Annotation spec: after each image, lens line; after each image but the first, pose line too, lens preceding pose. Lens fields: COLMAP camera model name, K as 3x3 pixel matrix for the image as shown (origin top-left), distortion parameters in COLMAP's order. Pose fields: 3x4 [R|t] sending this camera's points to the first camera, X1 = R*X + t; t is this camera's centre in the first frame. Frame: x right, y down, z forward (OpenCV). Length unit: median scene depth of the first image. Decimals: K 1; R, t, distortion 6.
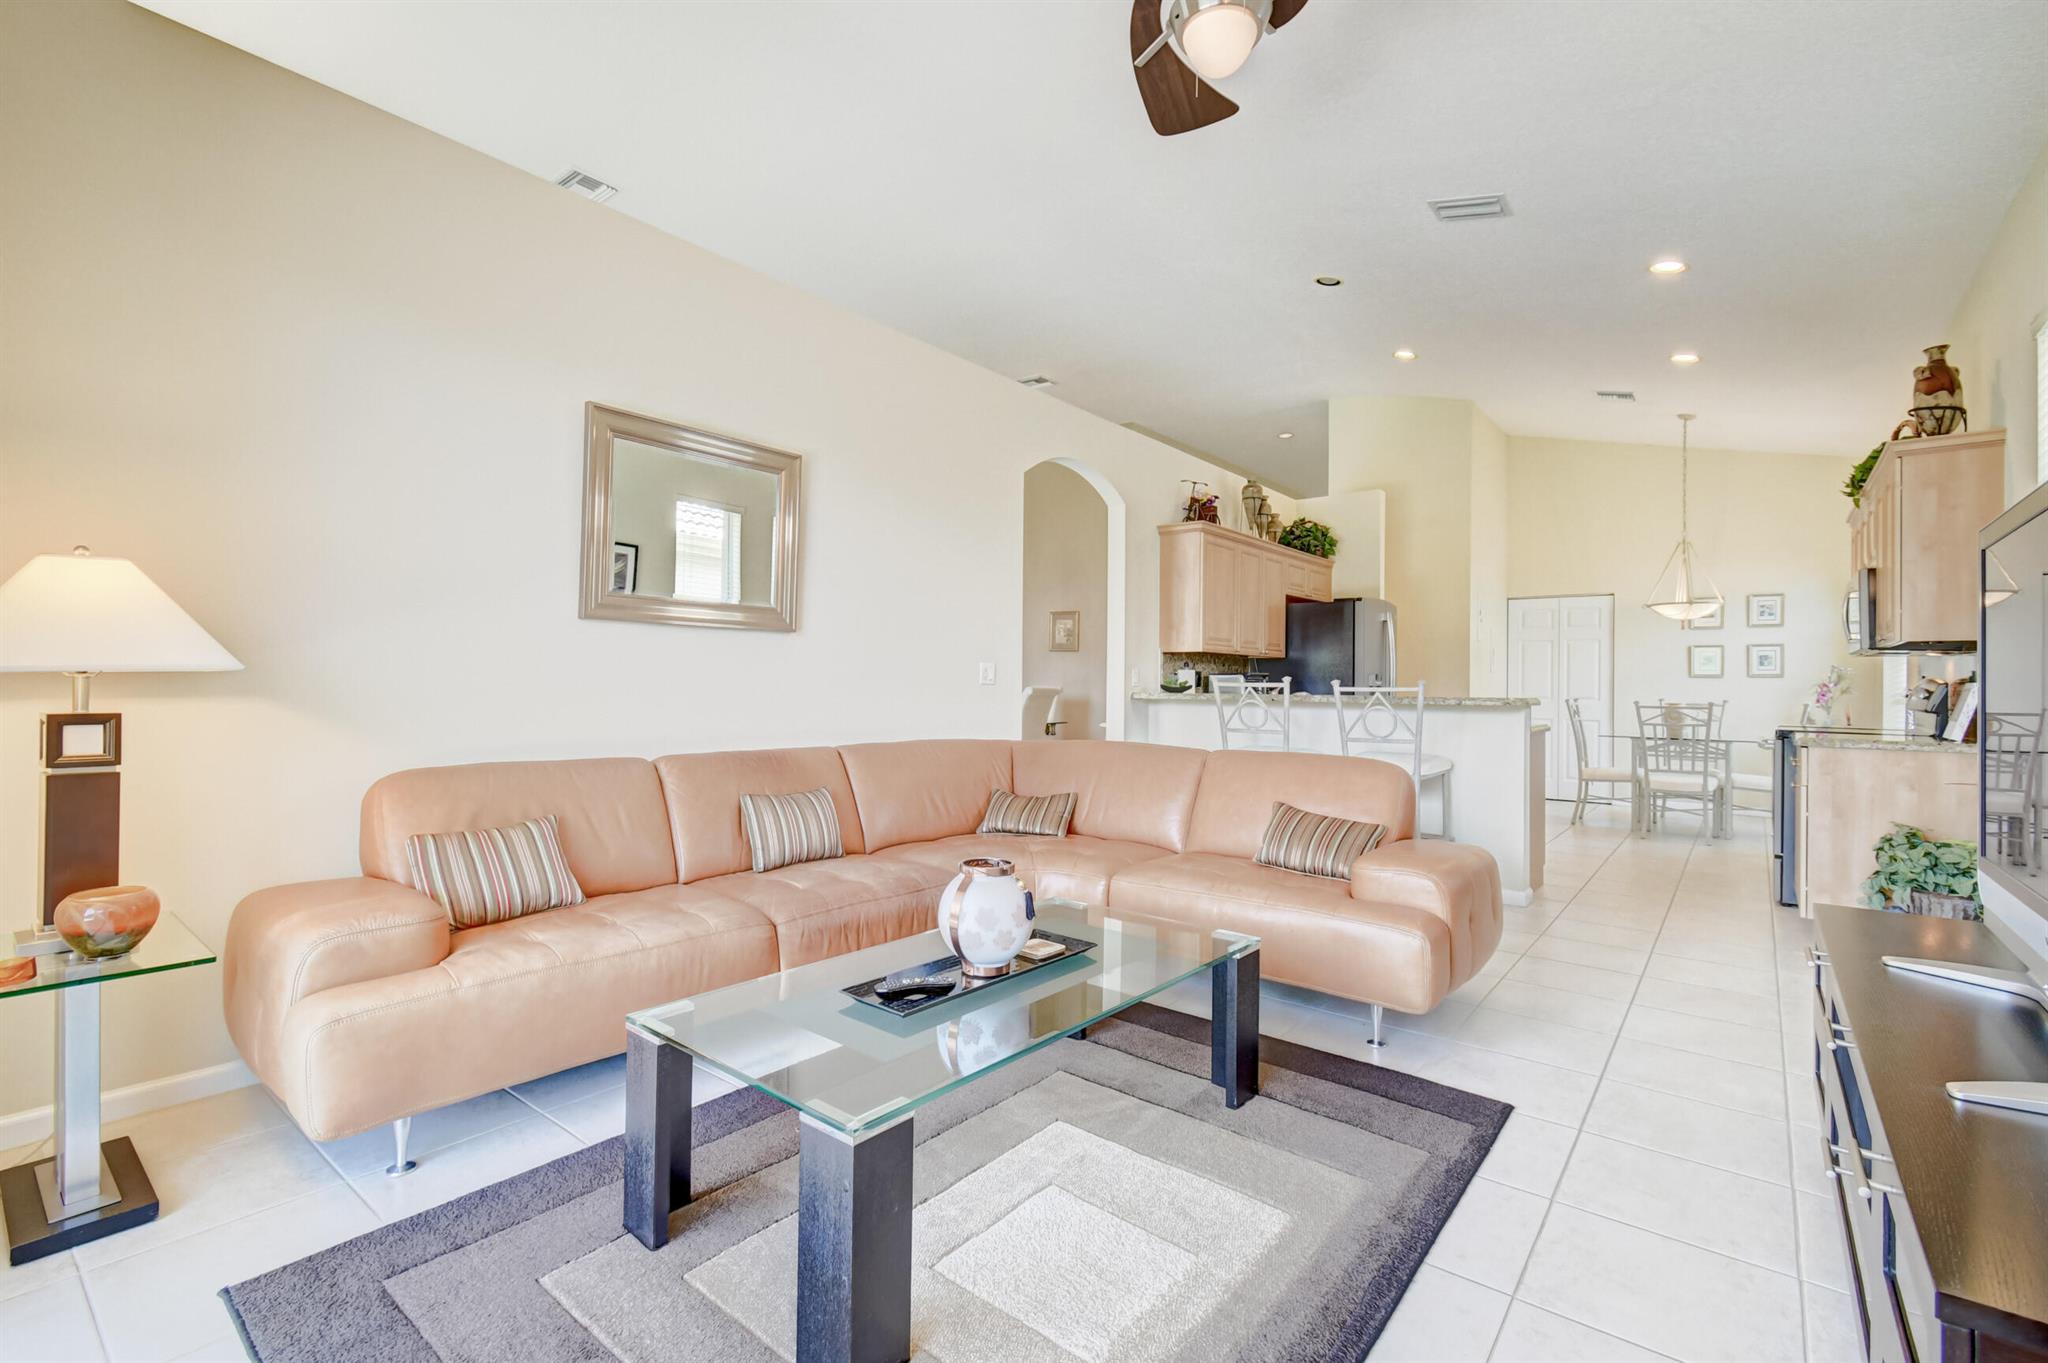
lens RADIAL K [[907.6, 0, 1039.5], [0, 907.6, 682.7], [0, 0, 1]] dist [0.004764, -0.002528]
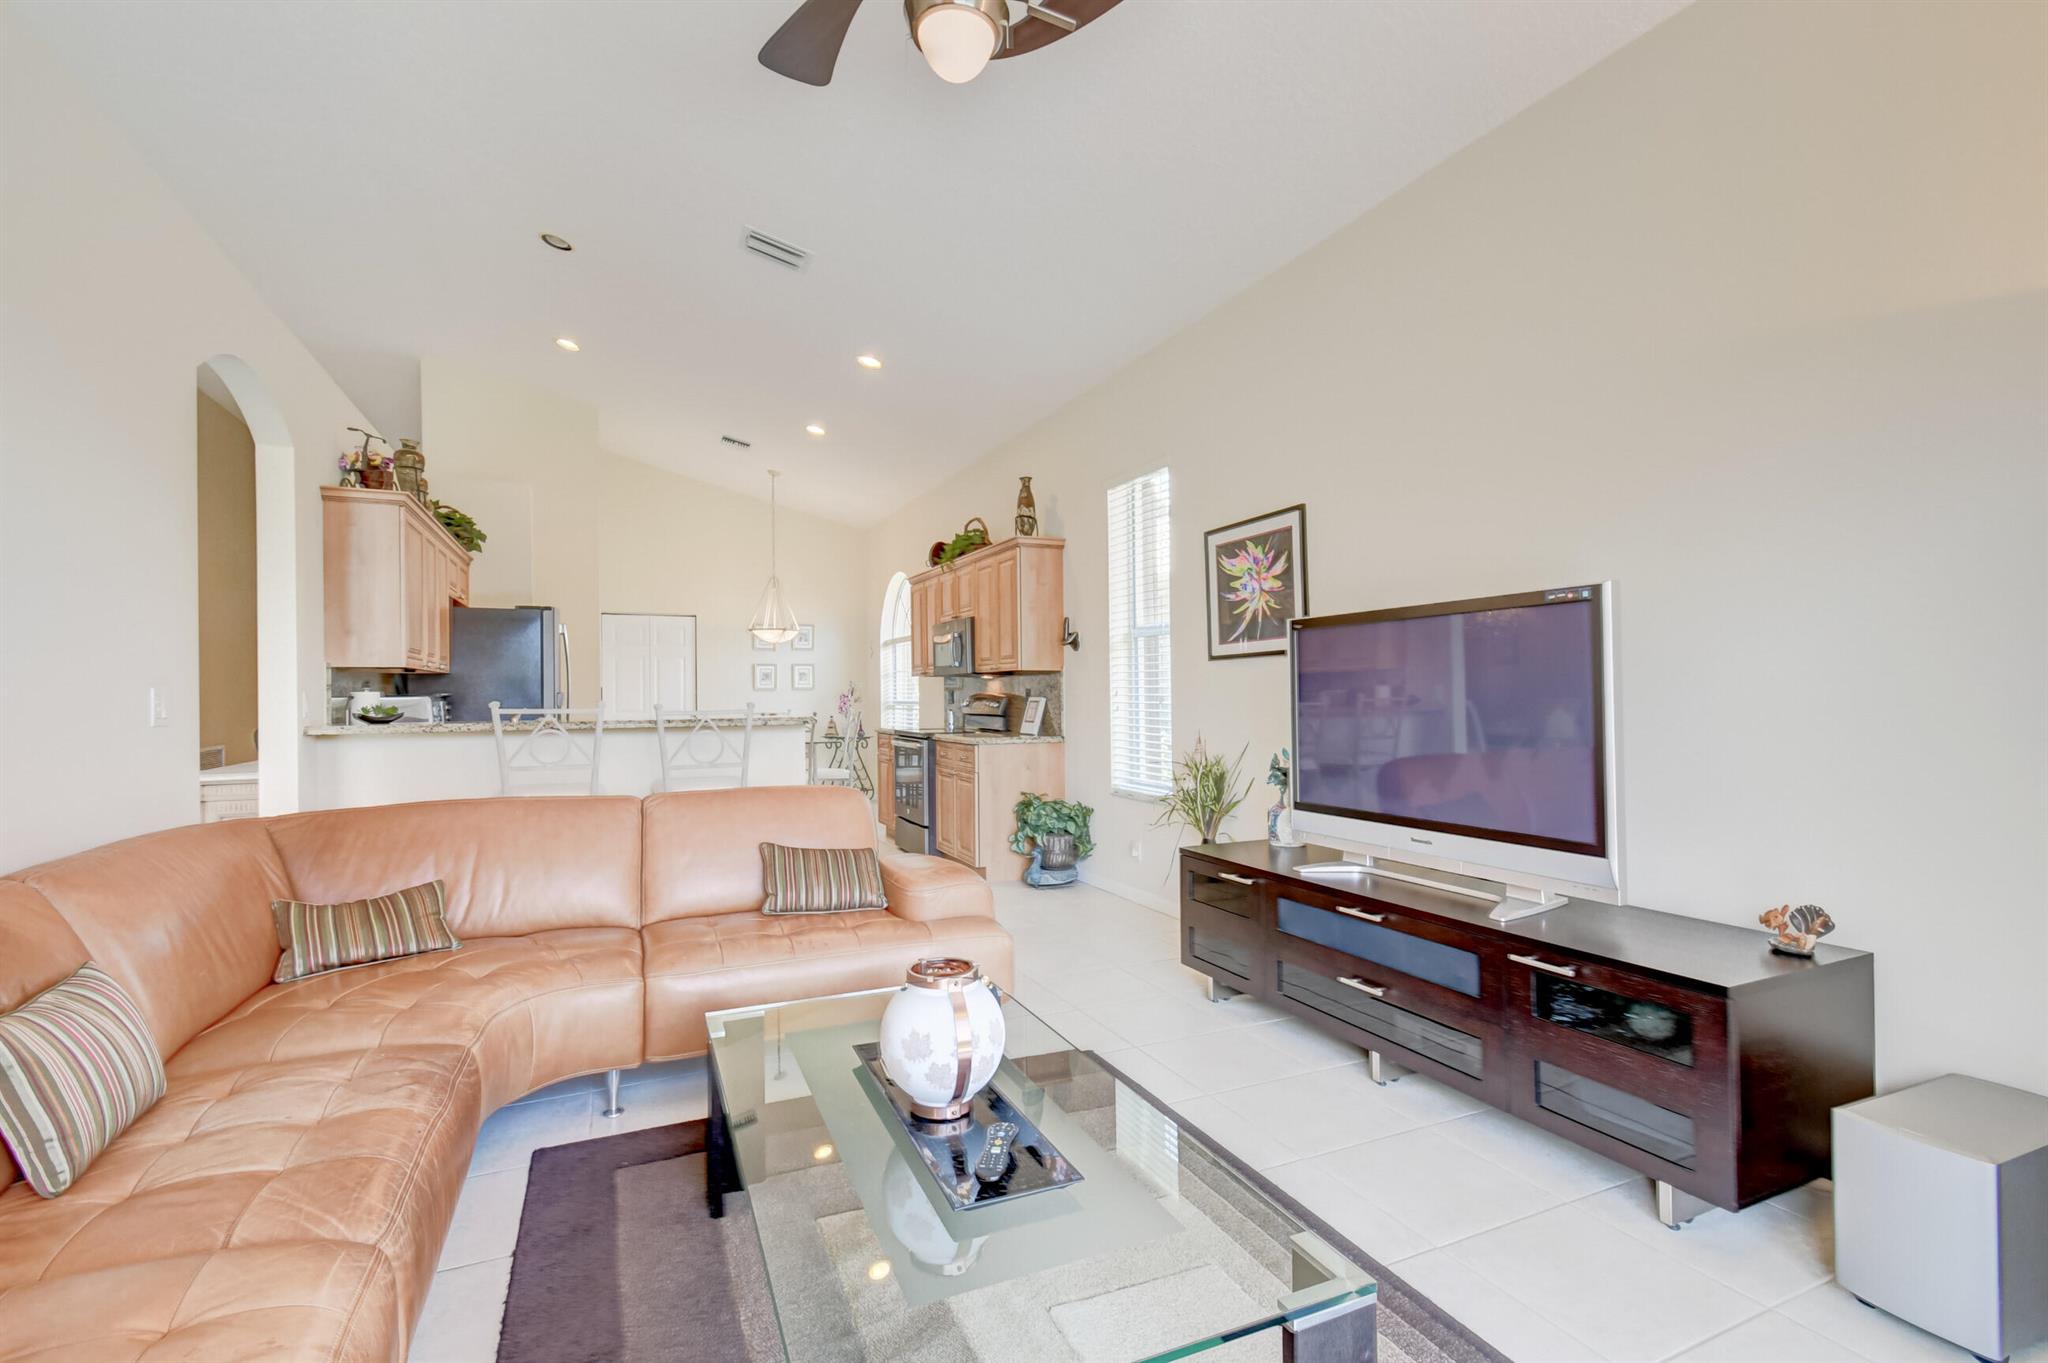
lens RADIAL K [[907.6, 0, 1045.3], [0, 907.6, 677.5], [0, 0, 1]] dist [0.004764, -0.002528]
pose [[0.443810, 0.000820, 0.896120, -0.226702], [0.015861, 0.999836, -0.008770, -0.011103], [-0.895980, 0.018105, 0.443724, 0.187027]]
